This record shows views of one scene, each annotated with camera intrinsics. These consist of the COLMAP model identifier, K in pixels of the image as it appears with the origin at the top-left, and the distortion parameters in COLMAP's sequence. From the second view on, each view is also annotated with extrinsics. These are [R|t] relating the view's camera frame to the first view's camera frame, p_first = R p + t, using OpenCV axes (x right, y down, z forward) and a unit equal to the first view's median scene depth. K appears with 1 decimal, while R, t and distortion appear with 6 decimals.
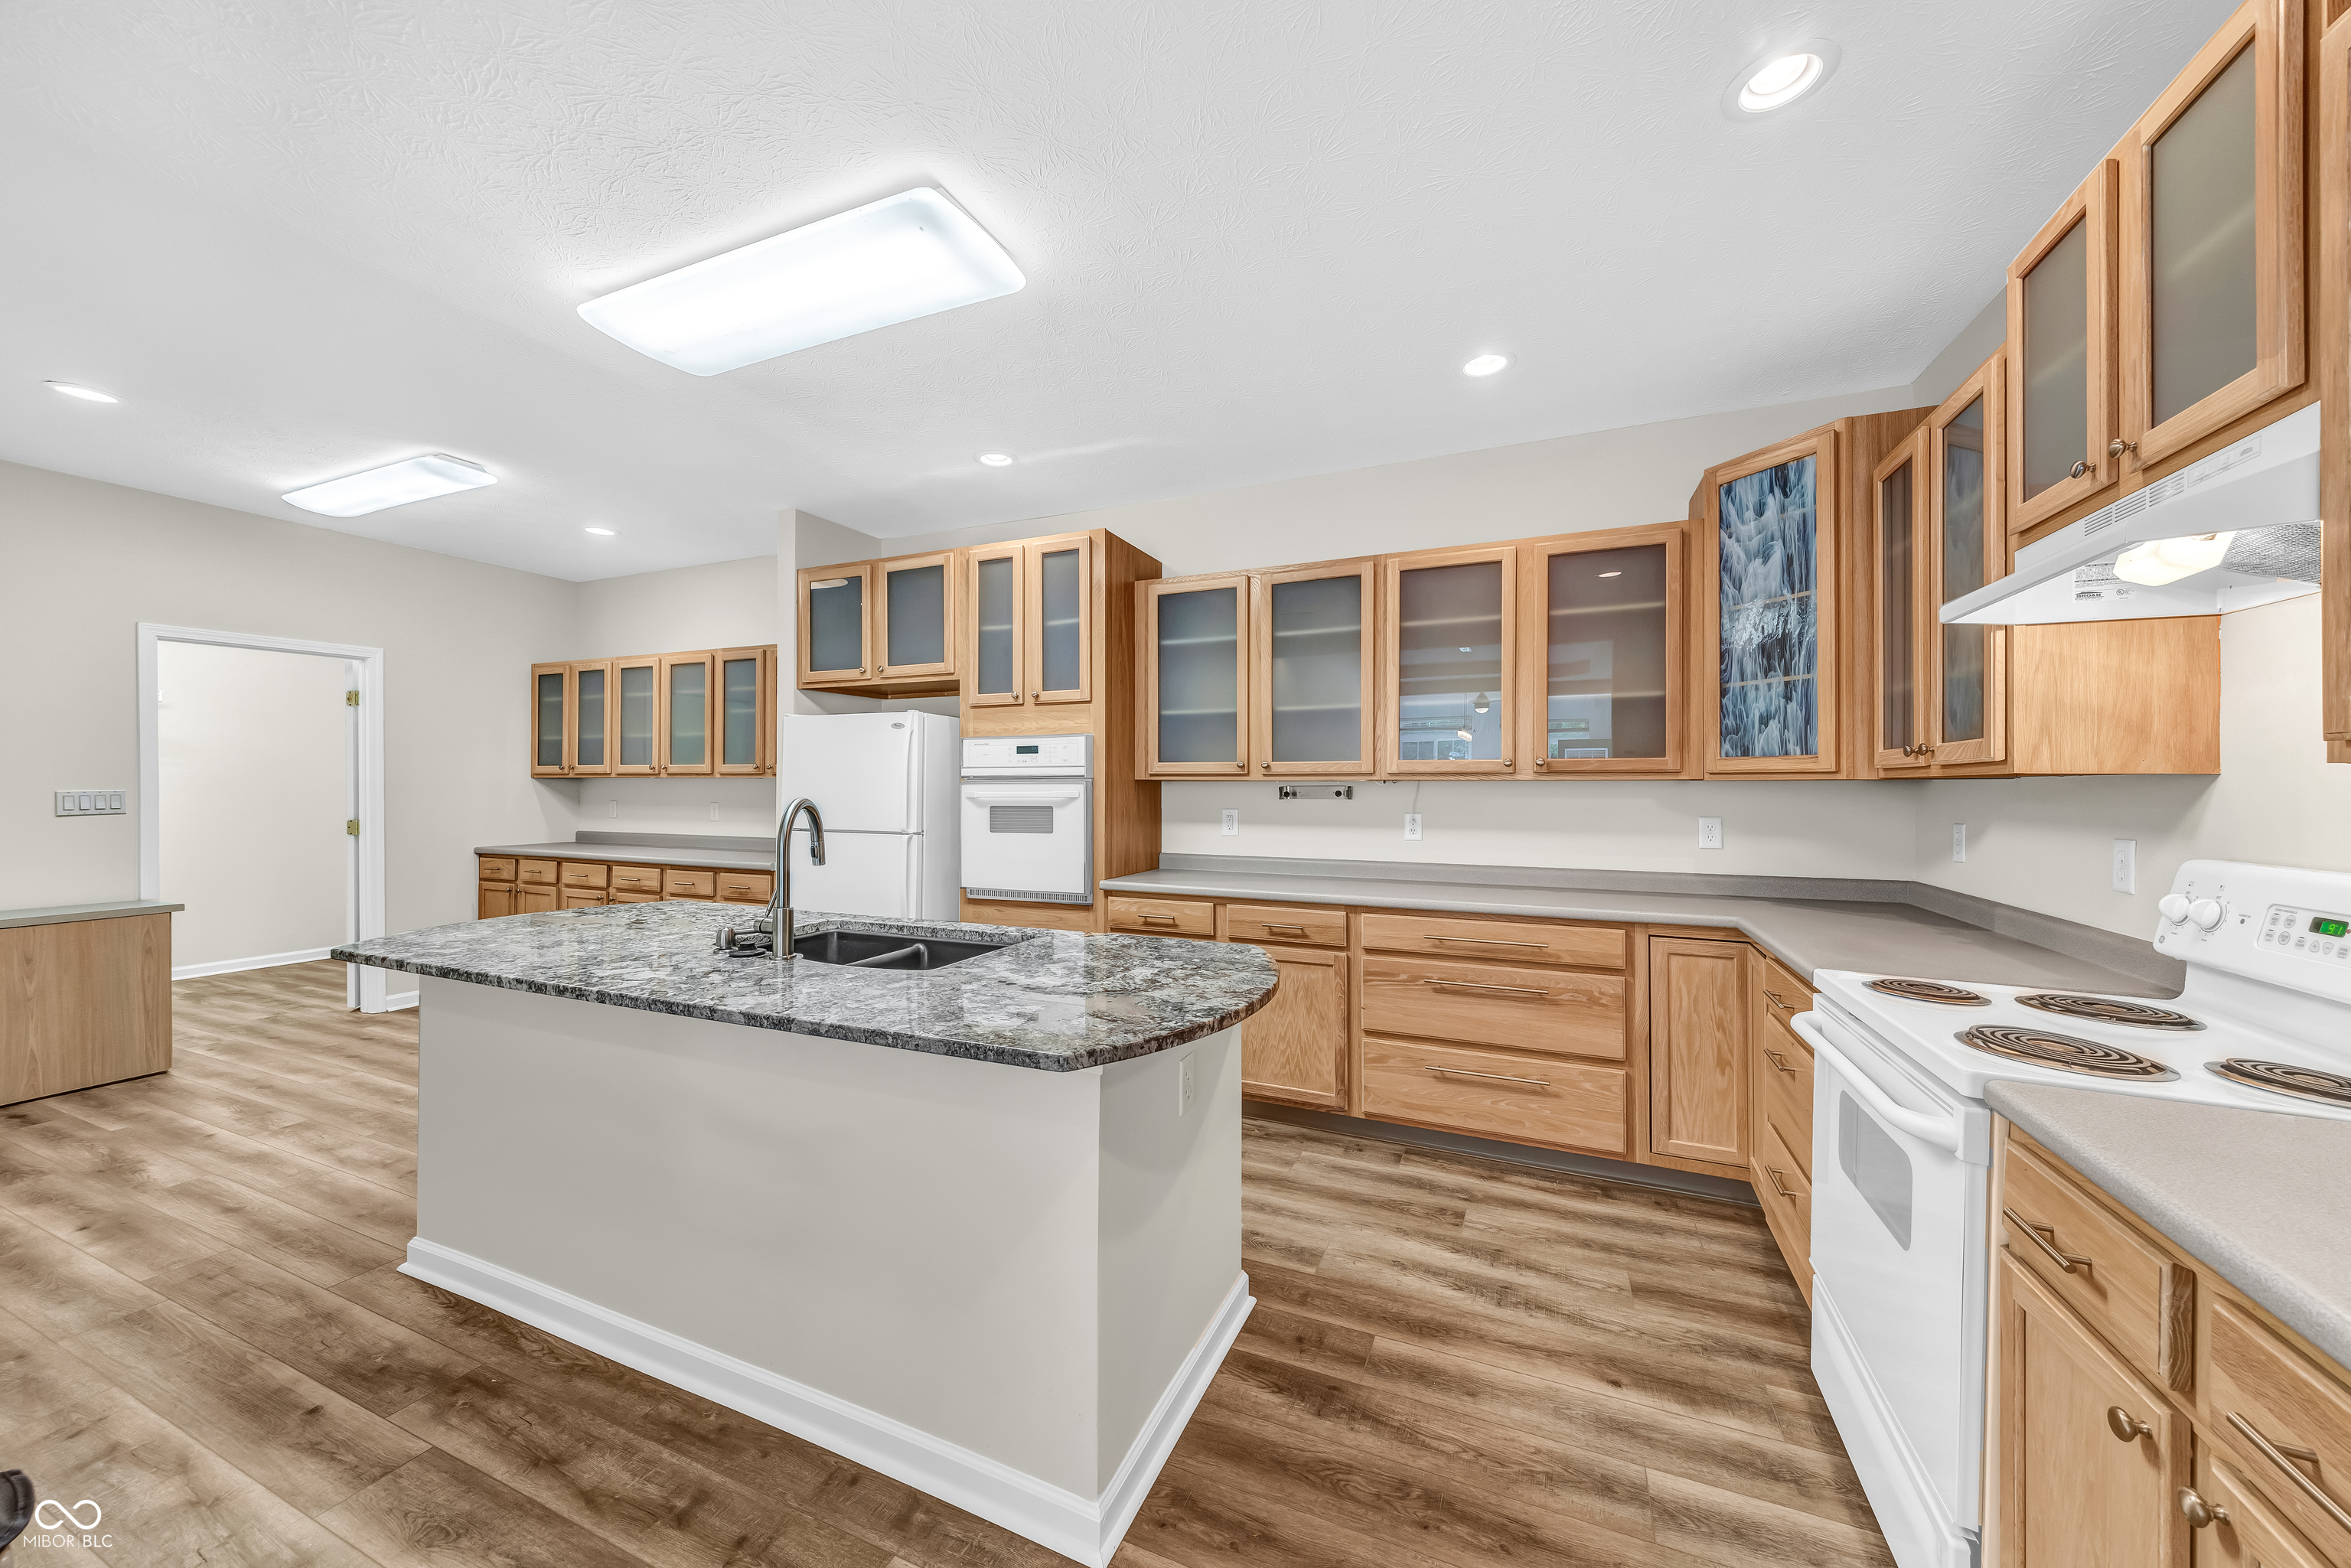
lens RADIAL K [[861.1, 0, 1182.1], [0, 861.1, 786.1], [0, 0, 1]] dist [0.000501, 0.000381]
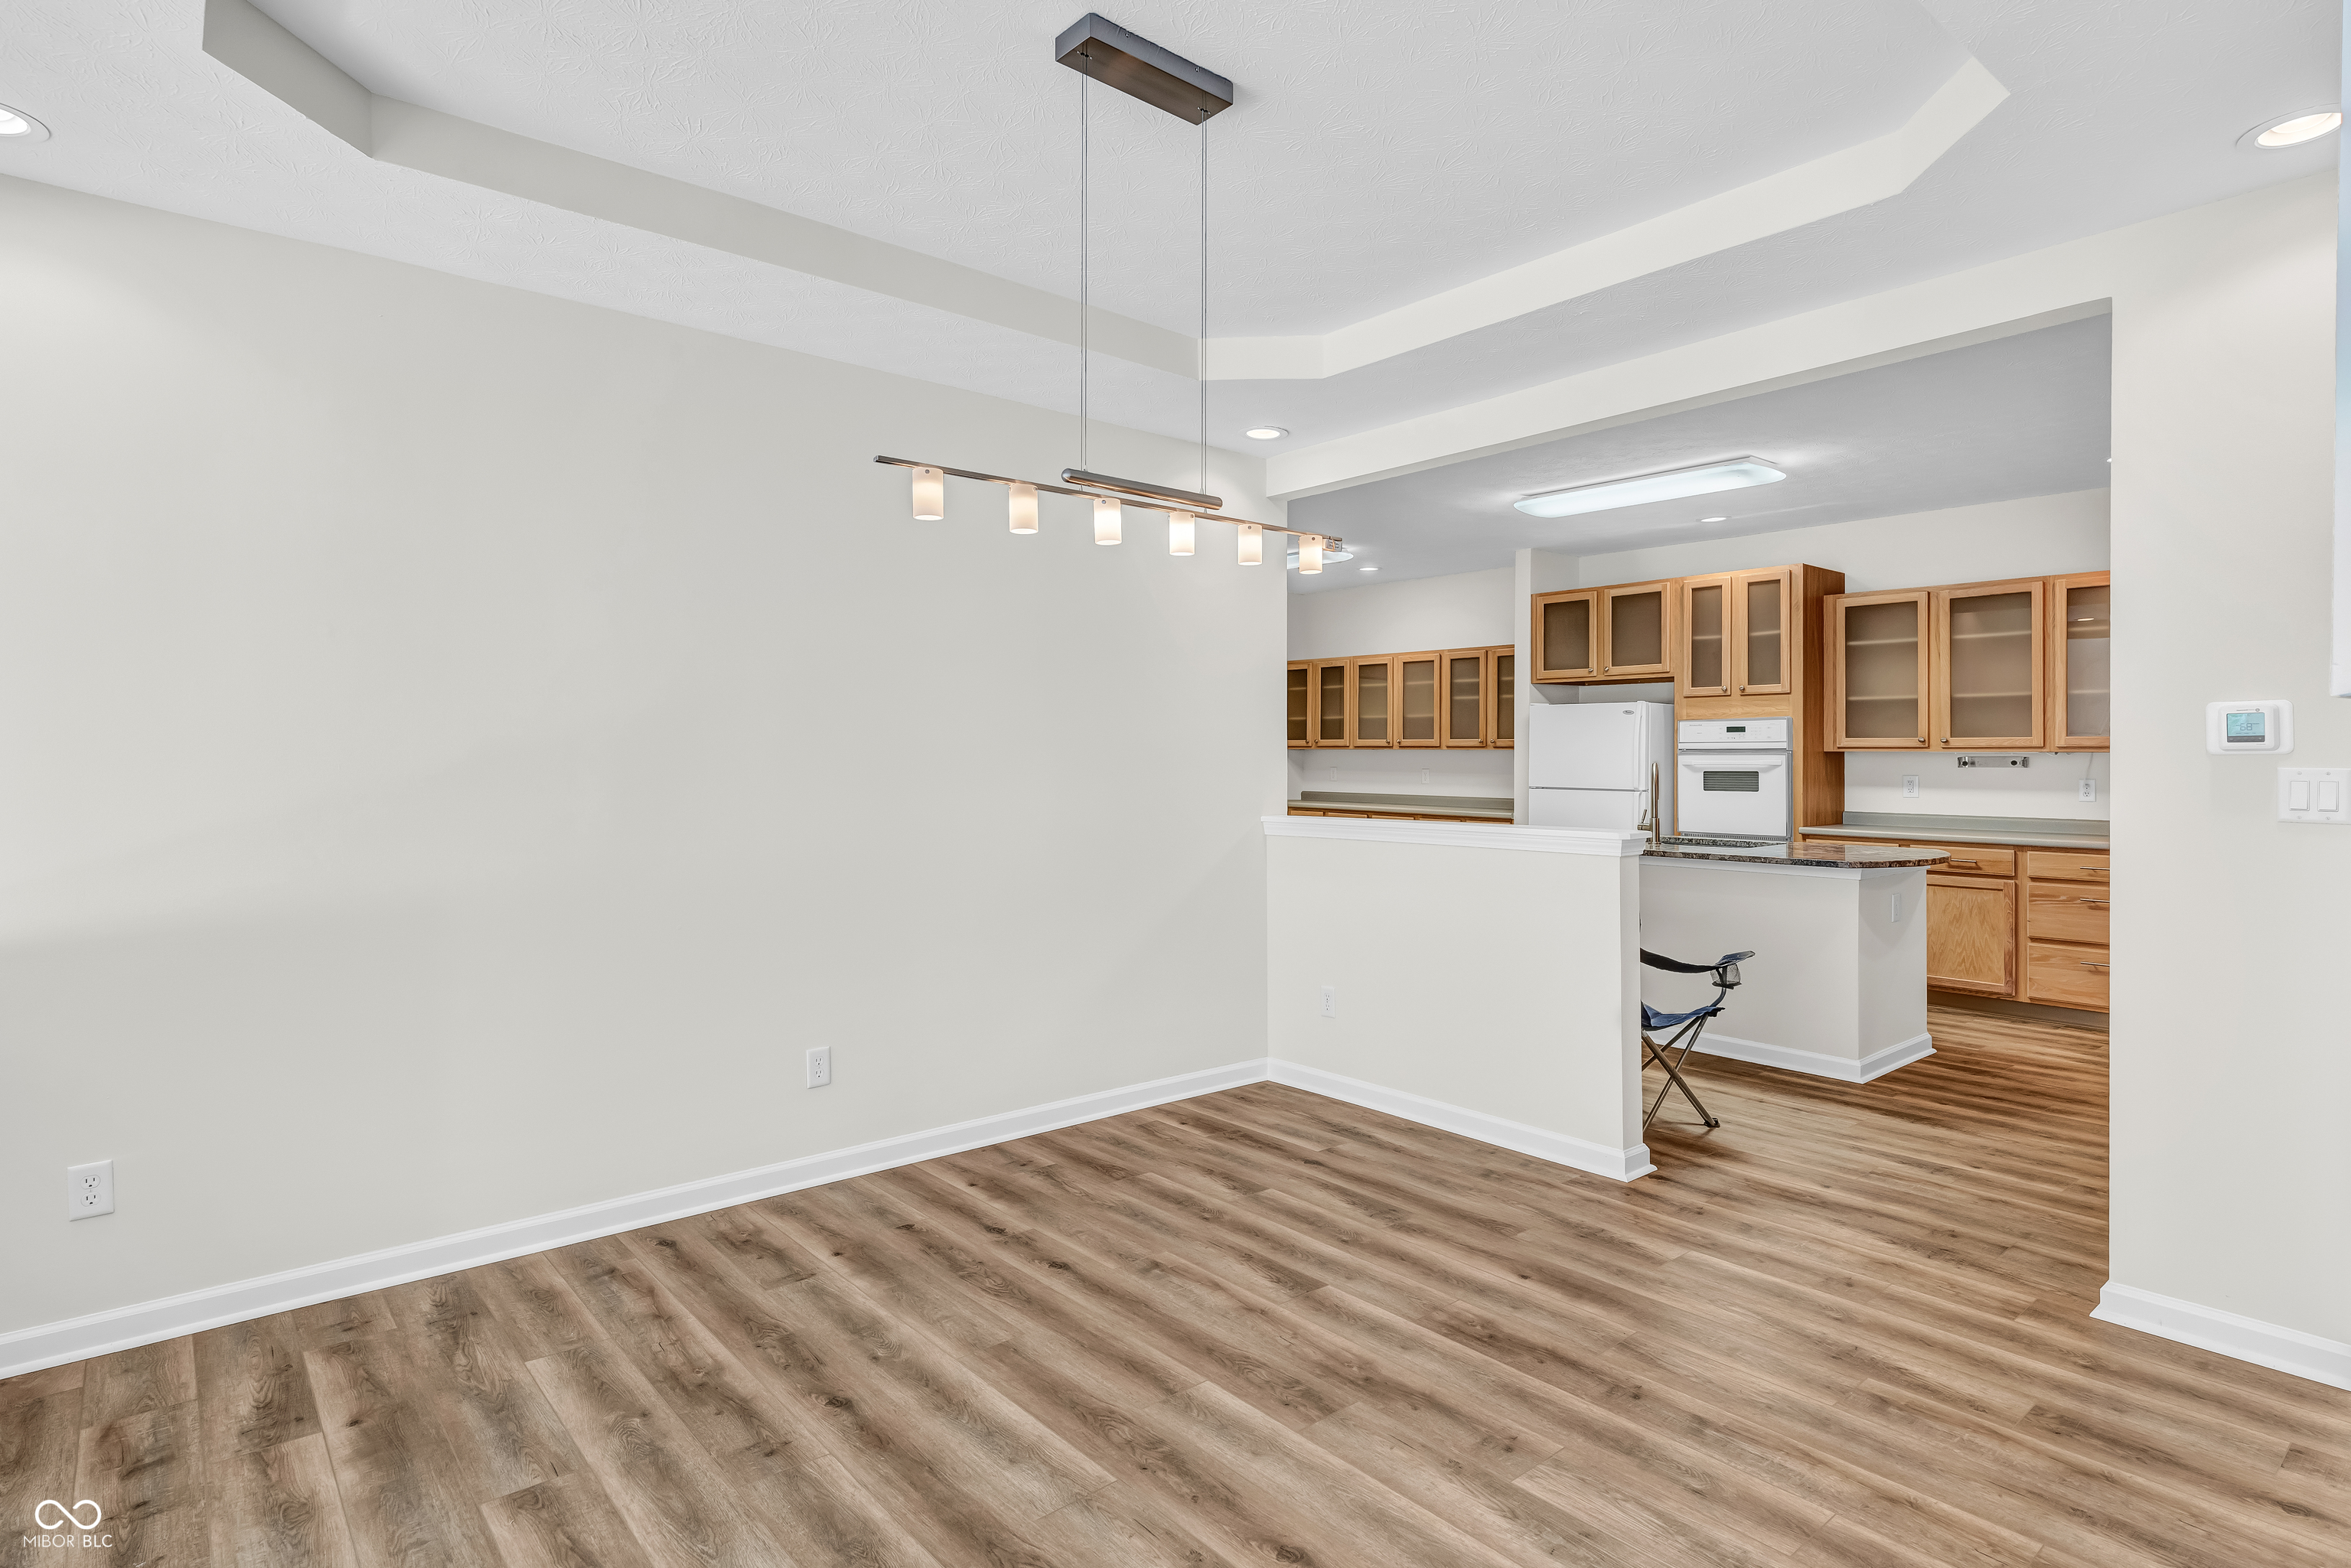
lens RADIAL K [[1218.4, 0, 1173.3], [0, 1218.4, 762.7], [0, 0, 1]] dist [-0.007414, -0.003697]
pose [[0.897420, 0.001693, -0.441174, -0.125532], [0.002658, 0.999954, 0.009243, -0.010087], [0.441169, -0.009467, 0.897374, -1.045282]]
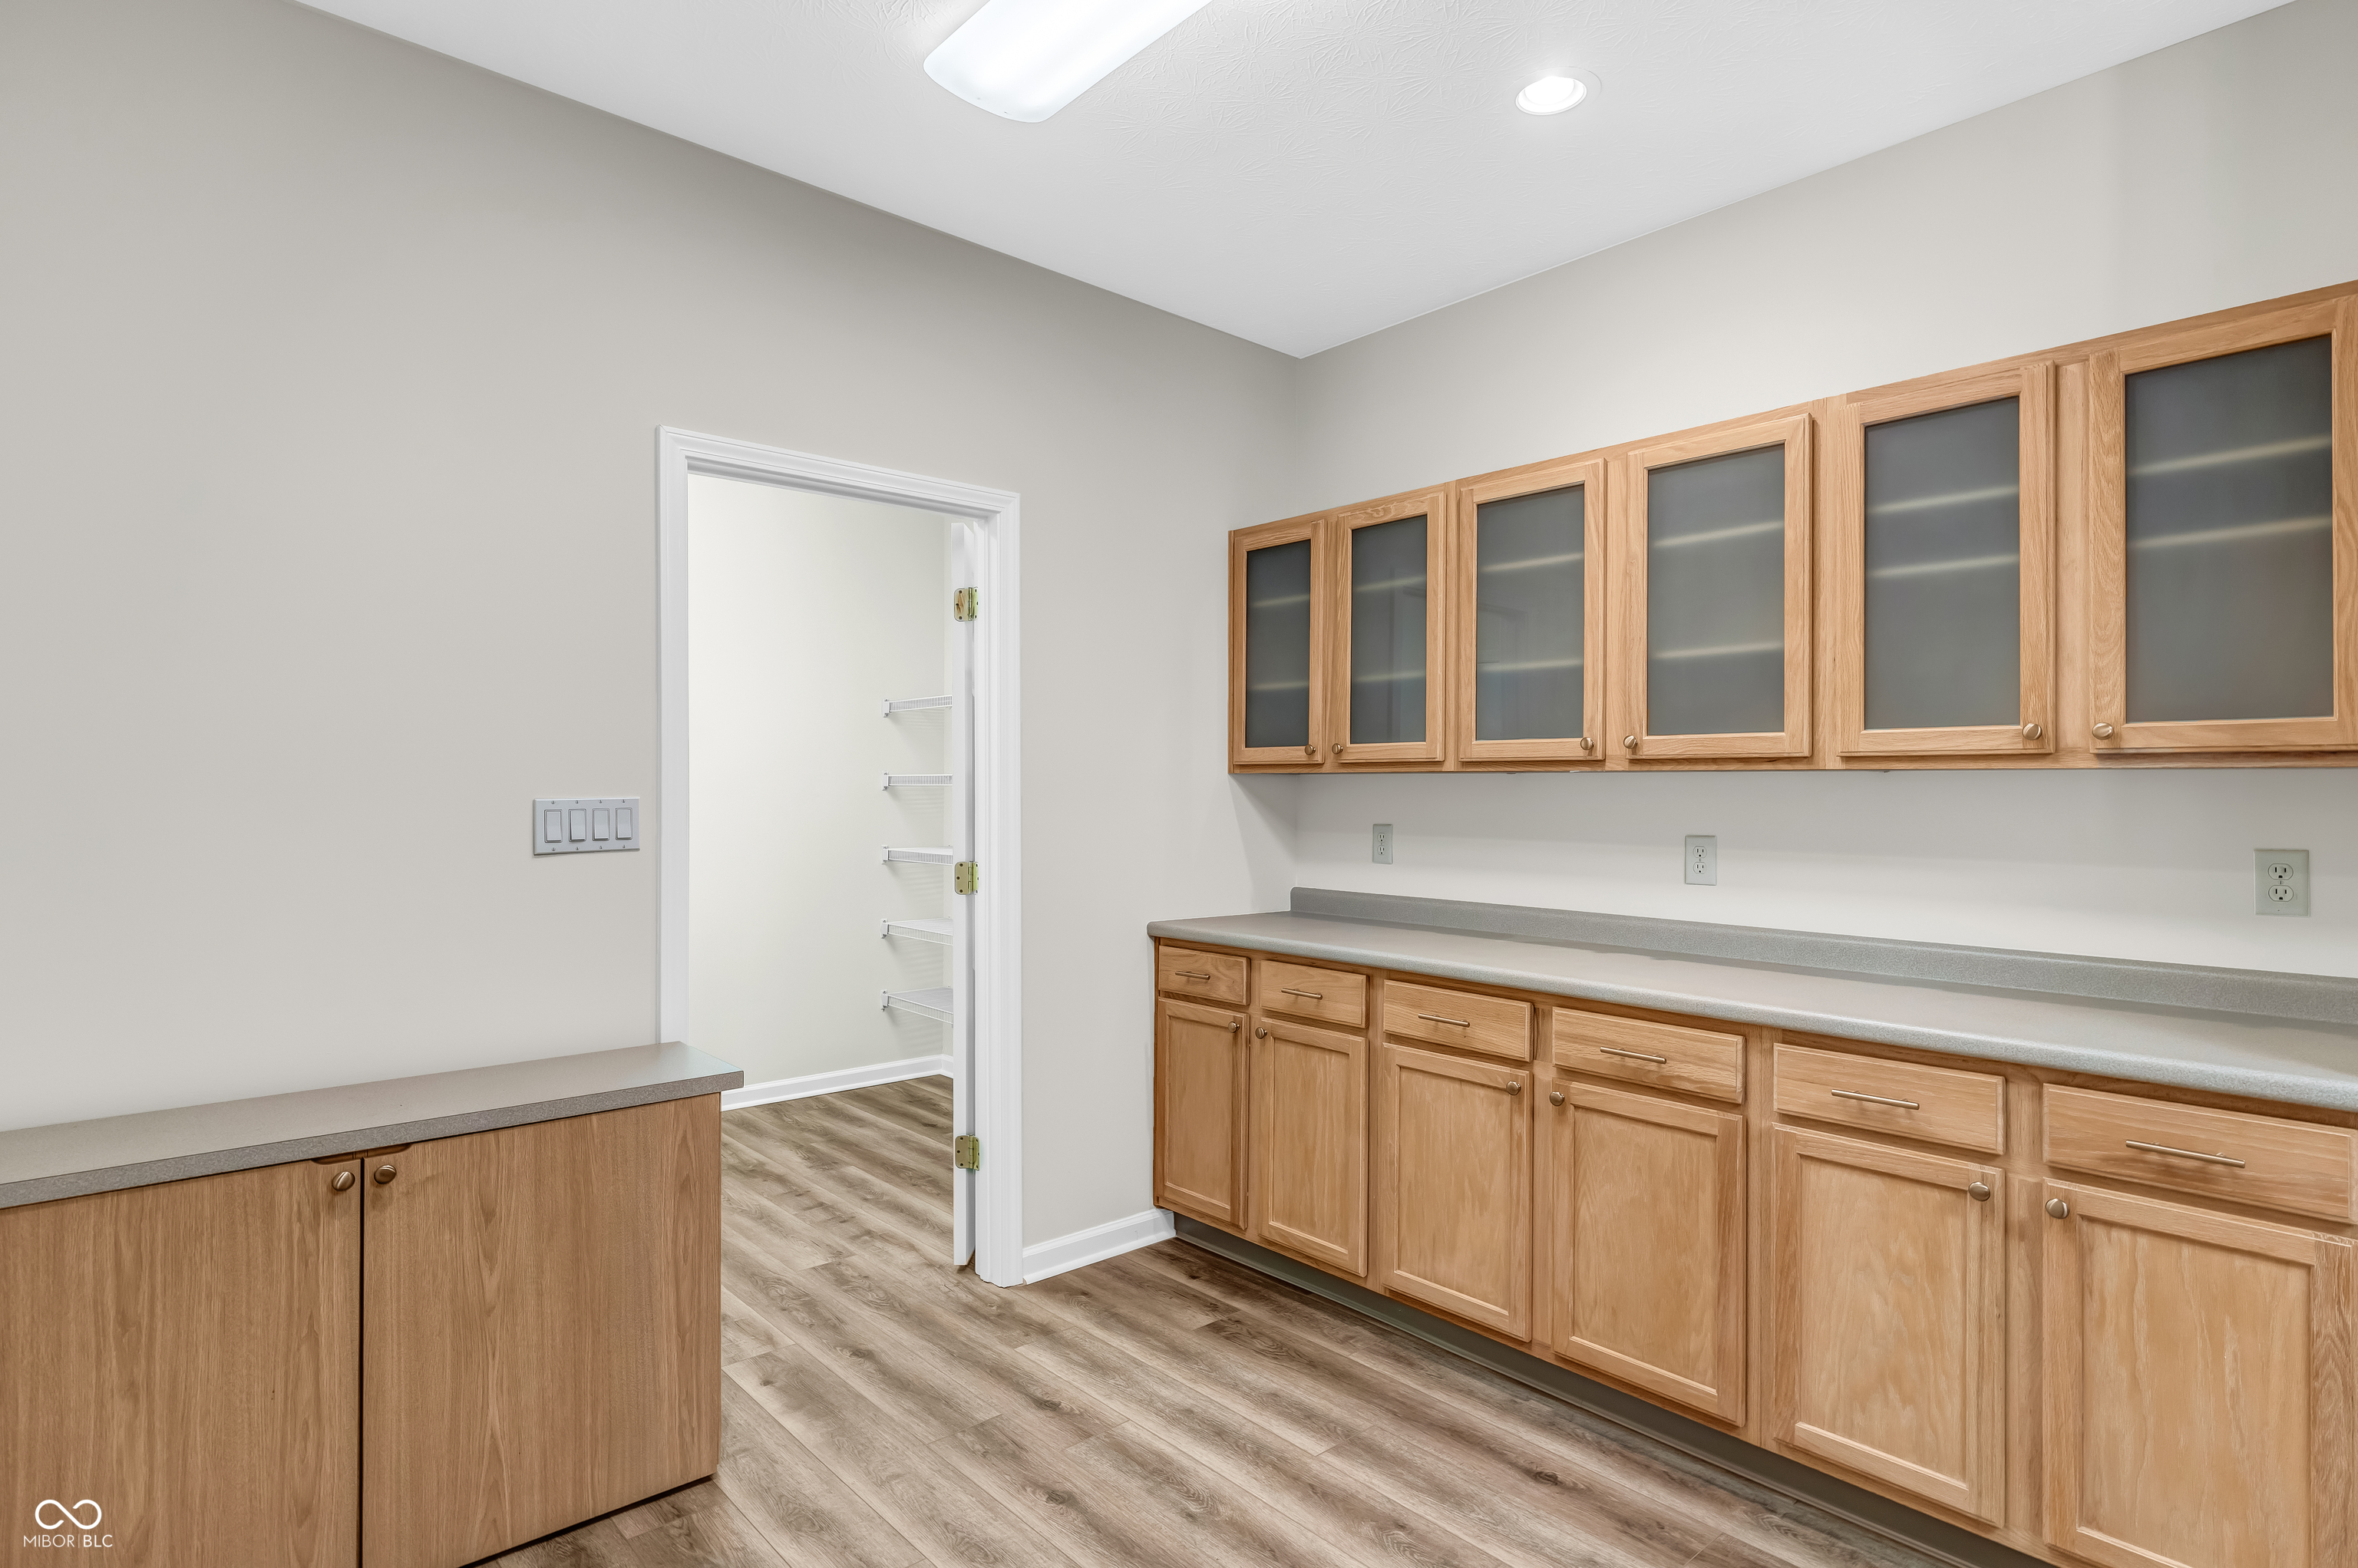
lens RADIAL K [[1222.0, 0, 1167.4], [0, 1222.0, 787.2], [0, 0, 1]] dist [-0.007414, -0.003697]
pose [[0.905241, 0.002685, -0.424890, -0.729655], [-0.004462, 0.999985, -0.003185, -0.000009], [0.424875, 0.004779, 0.905239, 0.559263]]
